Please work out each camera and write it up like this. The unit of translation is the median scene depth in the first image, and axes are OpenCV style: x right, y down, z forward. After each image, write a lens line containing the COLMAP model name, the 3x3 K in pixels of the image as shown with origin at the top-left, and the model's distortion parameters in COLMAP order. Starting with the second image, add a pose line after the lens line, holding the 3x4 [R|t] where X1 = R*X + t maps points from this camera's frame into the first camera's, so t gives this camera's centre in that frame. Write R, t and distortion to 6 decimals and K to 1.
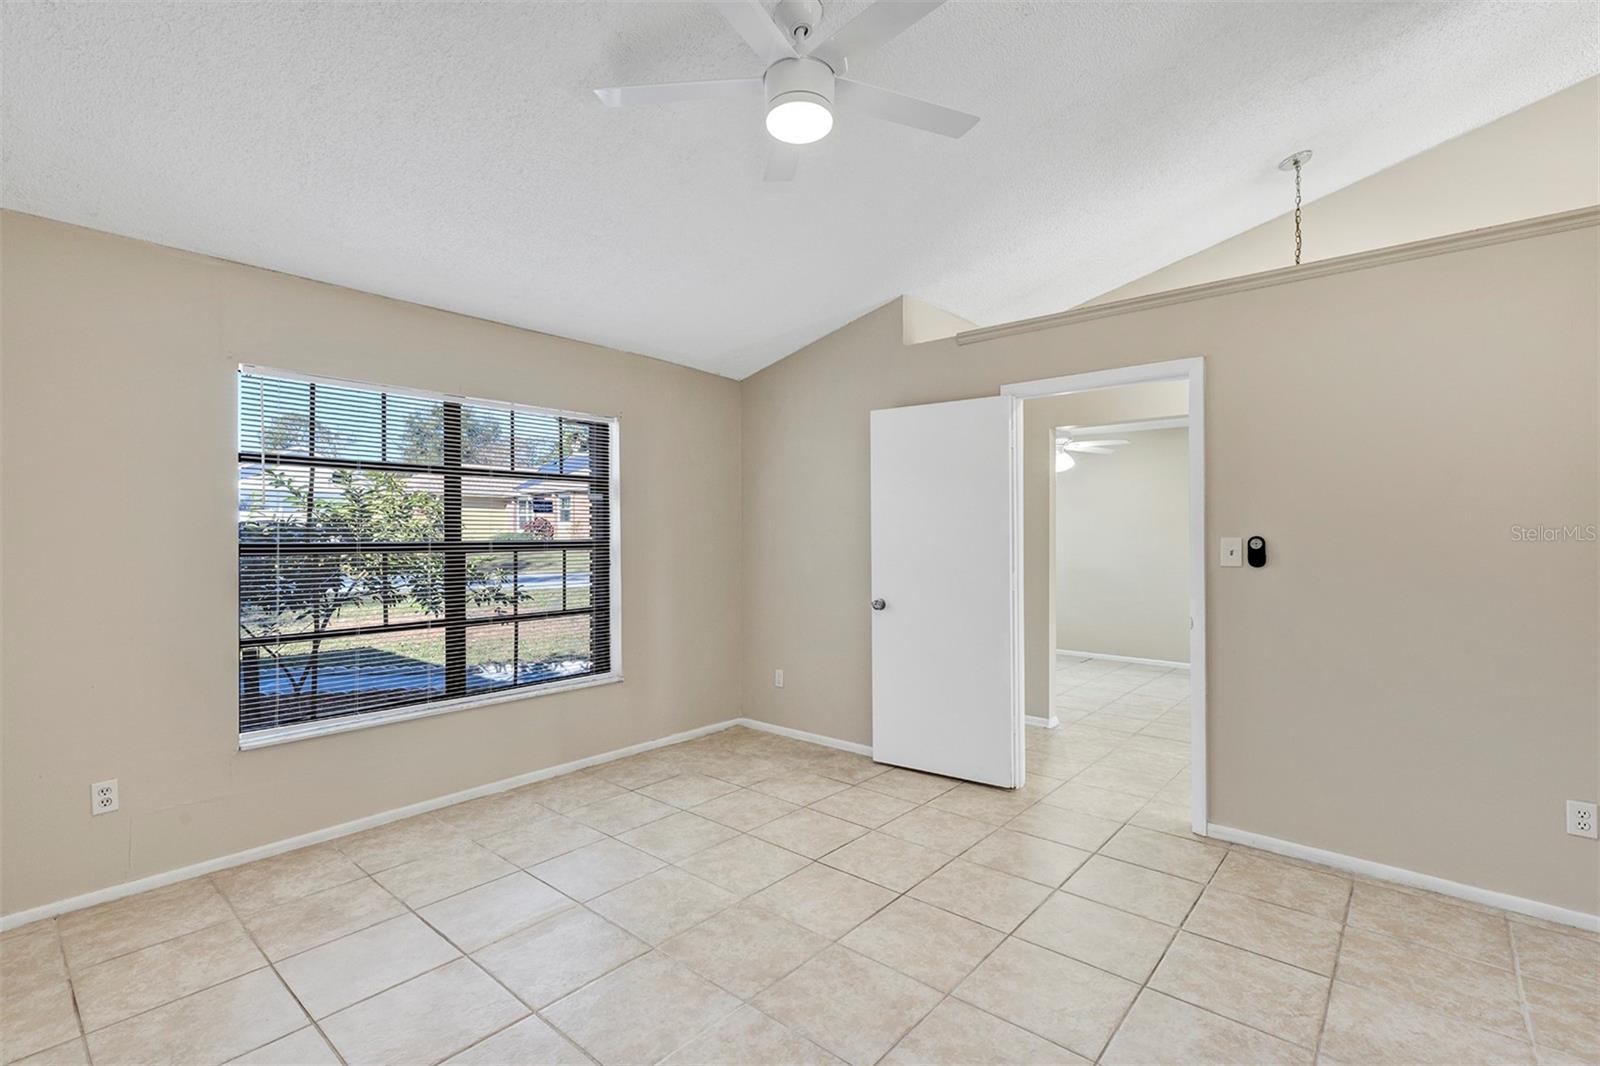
lens RADIAL K [[729.8, 0, 794.3], [0, 729.8, 534.3], [0, 0, 1]] dist [0.007589, 0.000362]
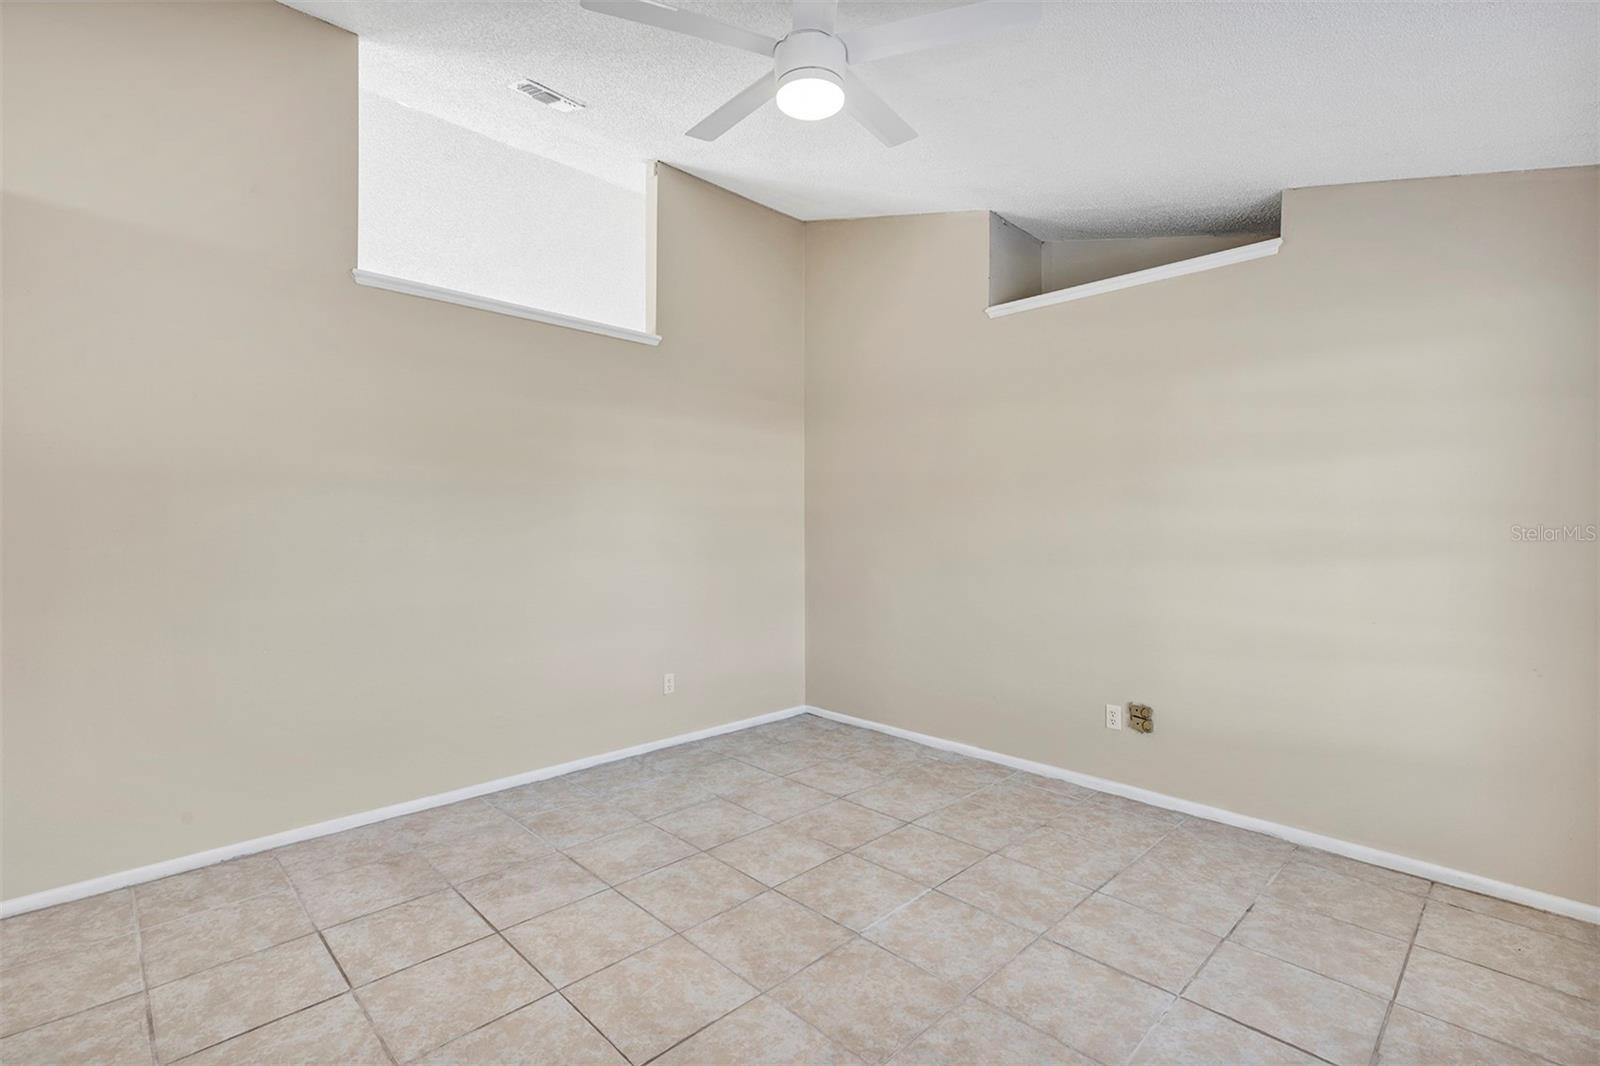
lens RADIAL K [[729.8, 0, 791.9], [0, 729.8, 526.9], [0, 0, 1]] dist [0.007589, 0.000362]
pose [[-0.995877, -0.003154, 0.090664, -0.049775], [-0.002681, 0.999982, 0.005342, -0.000258], [-0.090679, 0.005077, -0.995867, 1.657489]]
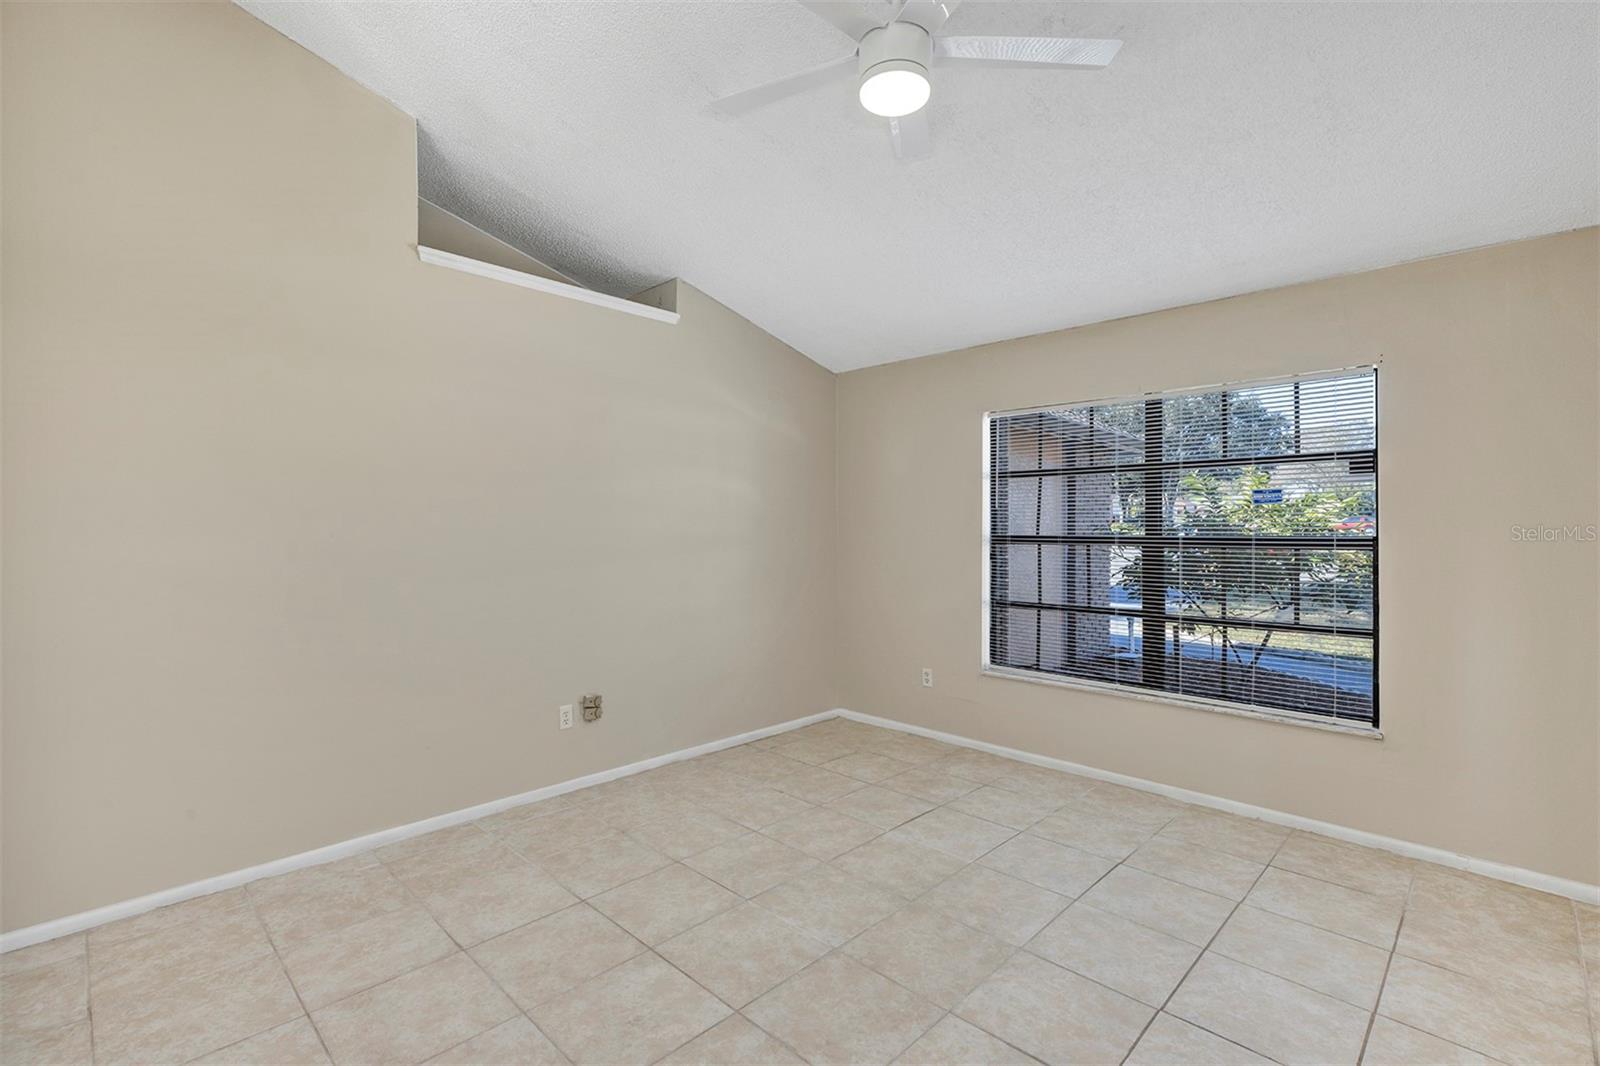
lens RADIAL K [[729.8, 0, 788.8], [0, 729.8, 528.4], [0, 0, 1]] dist [0.007589, 0.000362]
pose [[-0.067761, 0.001989, -0.997700, 0.811653], [-0.003543, 0.999991, 0.002234, -0.001426], [0.997695, 0.003687, -0.067754, 0.776014]]
